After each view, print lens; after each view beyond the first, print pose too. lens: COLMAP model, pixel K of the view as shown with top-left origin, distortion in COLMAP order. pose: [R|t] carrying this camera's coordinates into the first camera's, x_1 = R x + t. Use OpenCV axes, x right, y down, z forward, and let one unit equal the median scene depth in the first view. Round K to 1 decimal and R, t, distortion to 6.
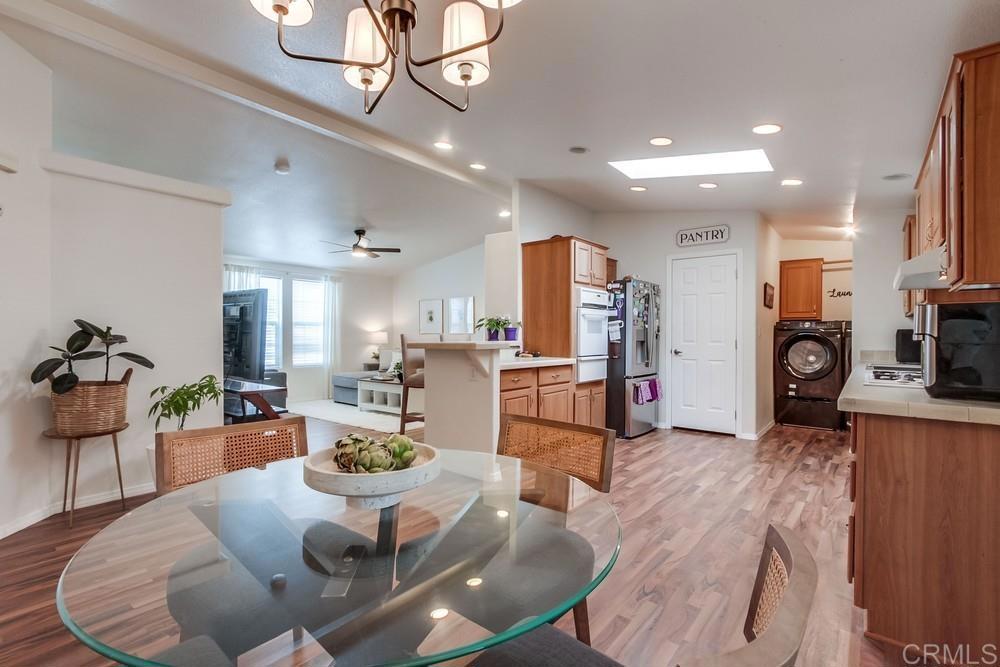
lens RADIAL K [[477.3, 0, 501.0], [0, 477.3, 334.2], [0, 0, 1]] dist [0.007921, 0.000790]
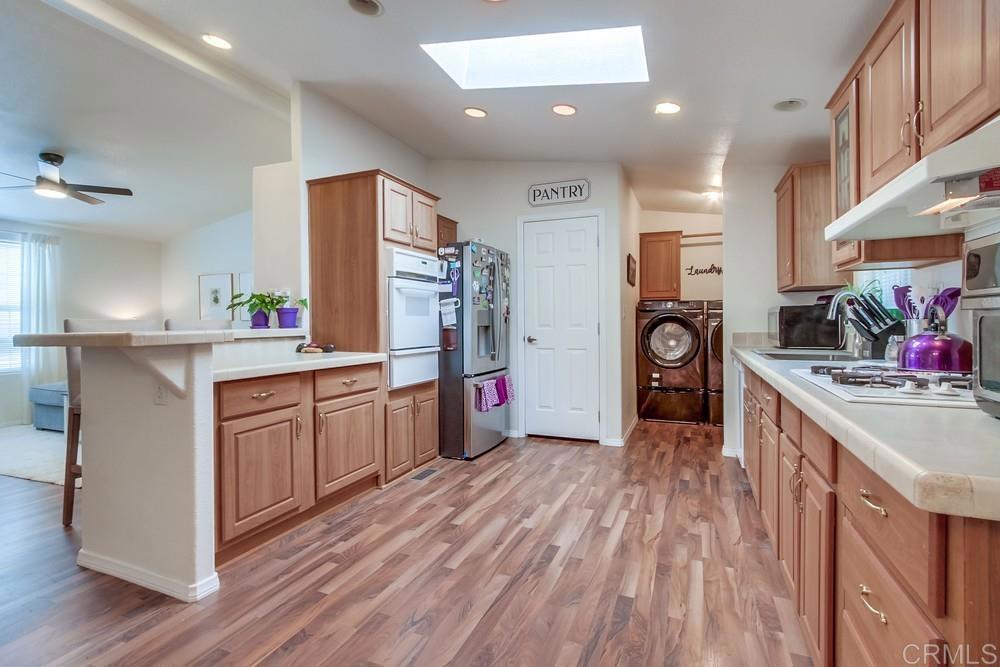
lens RADIAL K [[477.3, 0, 501.0], [0, 477.3, 334.2], [0, 0, 1]] dist [0.007921, 0.000790]
pose [[0.962070, -0.016710, 0.272290, 0.118729], [0.008910, 0.999514, 0.029860, 0.004819], [-0.272657, -0.026301, 0.961752, 0.285077]]
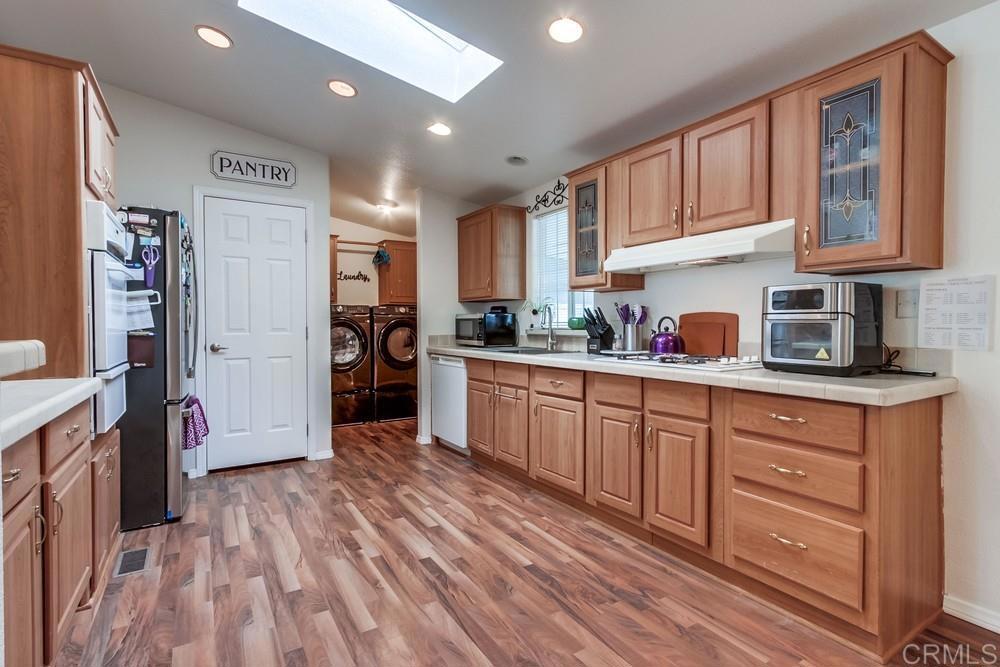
lens RADIAL K [[477.3, 0, 501.0], [0, 477.3, 334.2], [0, 0, 1]] dist [0.007921, 0.000790]
pose [[0.345159, -0.024976, 0.938212, -0.094915], [0.004356, 0.999678, 0.025010, 0.006092], [-0.938534, -0.004546, 0.345157, 0.495448]]
